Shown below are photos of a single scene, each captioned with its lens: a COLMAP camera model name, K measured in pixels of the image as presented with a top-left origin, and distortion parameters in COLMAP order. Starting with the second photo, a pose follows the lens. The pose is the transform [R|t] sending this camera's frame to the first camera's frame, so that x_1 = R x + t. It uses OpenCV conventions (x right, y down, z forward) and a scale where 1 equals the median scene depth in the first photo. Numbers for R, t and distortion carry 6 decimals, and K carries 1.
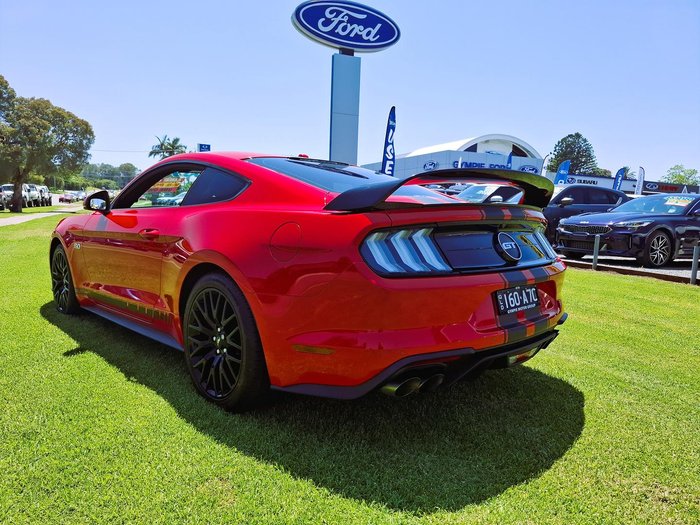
lens RADIAL K [[503.7, 0, 350.0], [0, 503.7, 262.5], [0, 0, 1]] dist [0.037961, -0.048806]
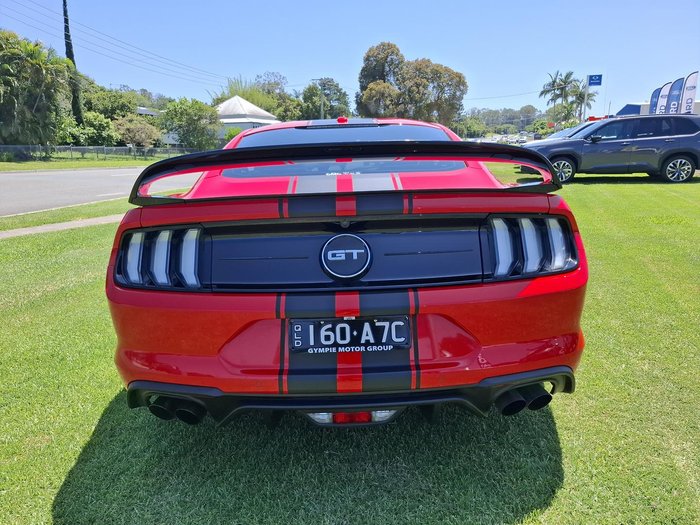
lens RADIAL K [[503.7, 0, 350.0], [0, 503.7, 262.5], [0, 0, 1]] dist [0.037961, -0.048806]
pose [[0.716439, 0.097299, -0.690832, 0.087656], [-0.017334, 0.992404, 0.121797, -0.011569], [0.697434, -0.075285, 0.712683, 0.059325]]
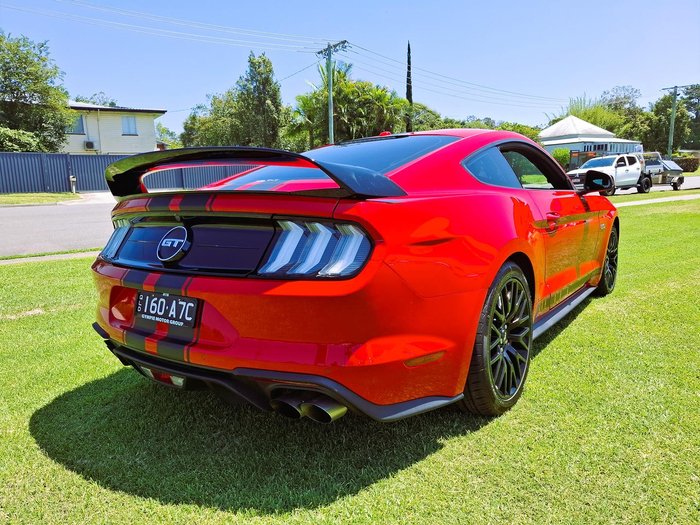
lens RADIAL K [[503.7, 0, 350.0], [0, 503.7, 262.5], [0, 0, 1]] dist [0.037961, -0.048806]
pose [[0.131730, 0.105636, -0.985641, 0.130416], [-0.053246, 0.993624, 0.099376, -0.010913], [0.989855, 0.039391, 0.136515, 0.131875]]
